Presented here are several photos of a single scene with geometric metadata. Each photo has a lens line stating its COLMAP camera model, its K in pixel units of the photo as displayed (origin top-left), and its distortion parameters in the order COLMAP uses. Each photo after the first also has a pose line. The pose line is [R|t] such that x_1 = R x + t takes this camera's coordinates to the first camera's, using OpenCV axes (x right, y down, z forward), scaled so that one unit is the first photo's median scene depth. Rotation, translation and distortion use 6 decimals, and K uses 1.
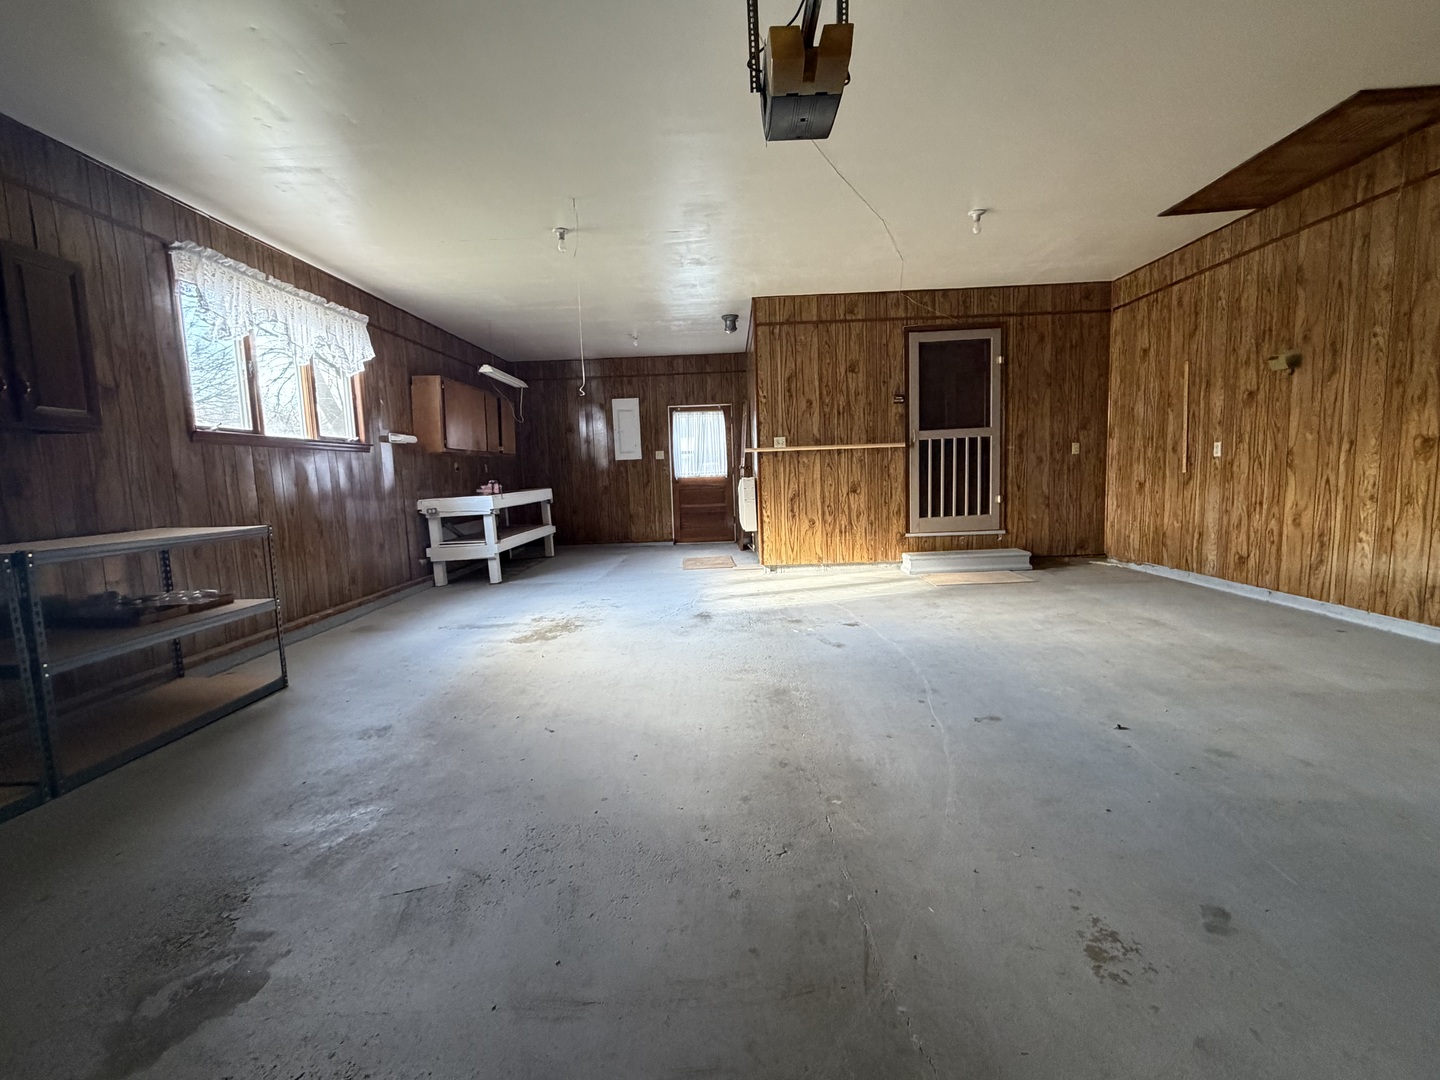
lens RADIAL K [[632.5, 0, 720.0], [0, 632.5, 540.0], [0, 0, 1]] dist [0.001548, -0.001200]
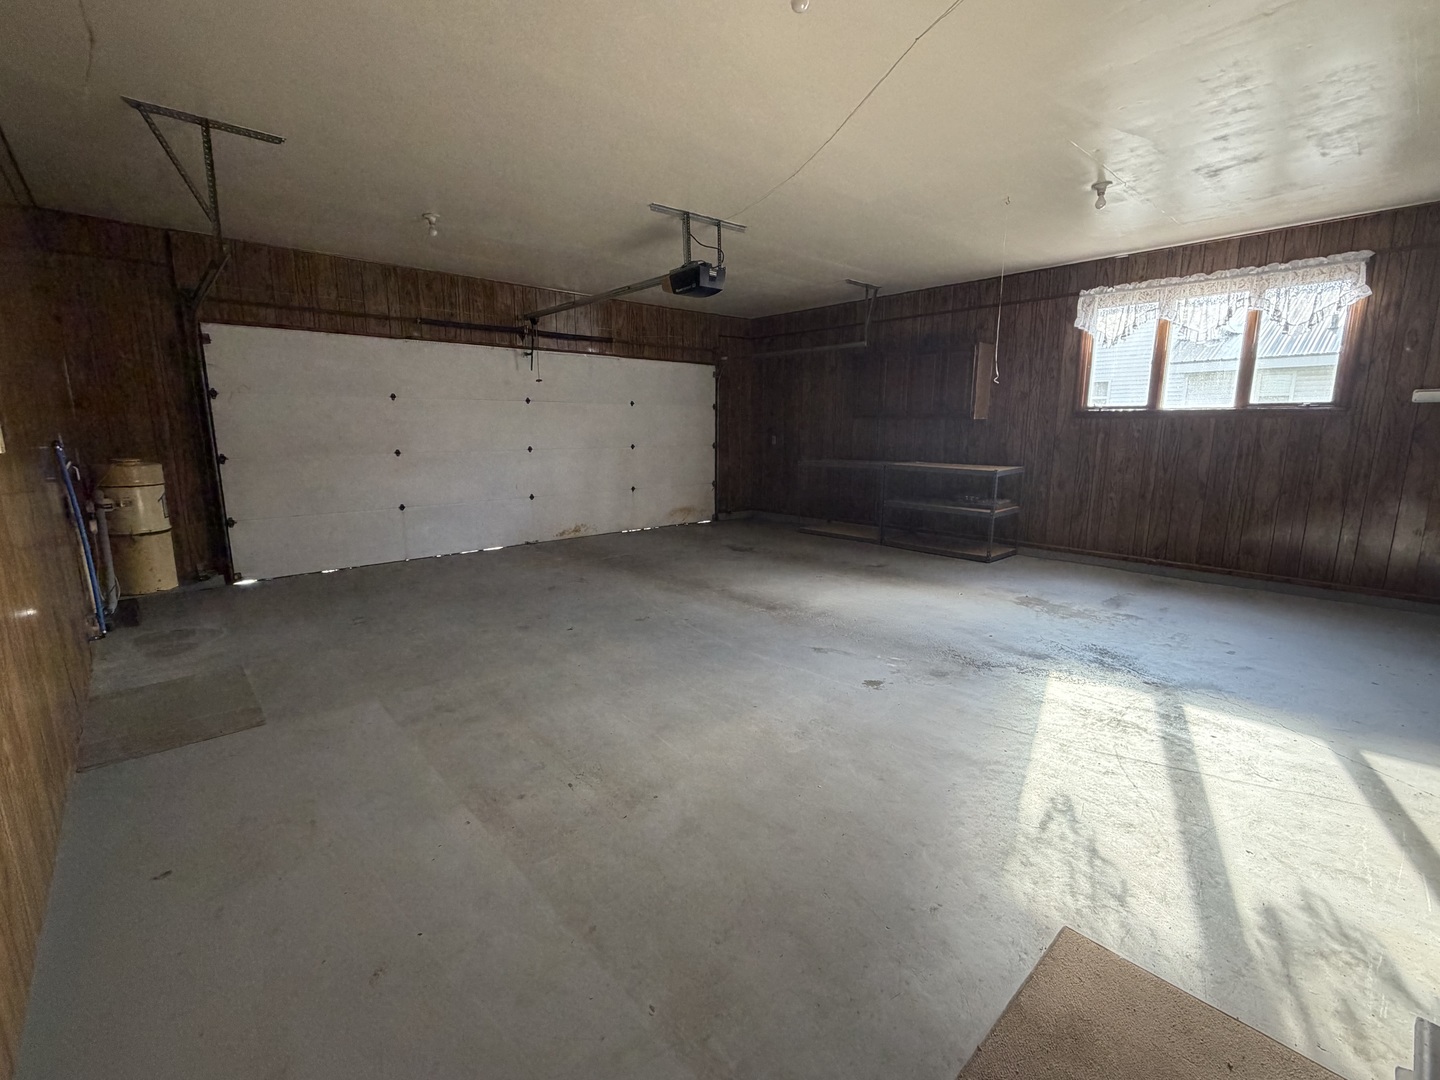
lens RADIAL K [[632.5, 0, 720.0], [0, 632.5, 540.0], [0, 0, 1]] dist [0.001548, -0.001200]
pose [[-0.726918, 0.161568, -0.667447, 0.956122], [-0.051665, 0.956308, 0.287760, -0.276639], [0.684778, 0.243662, -0.686810, 1.584815]]
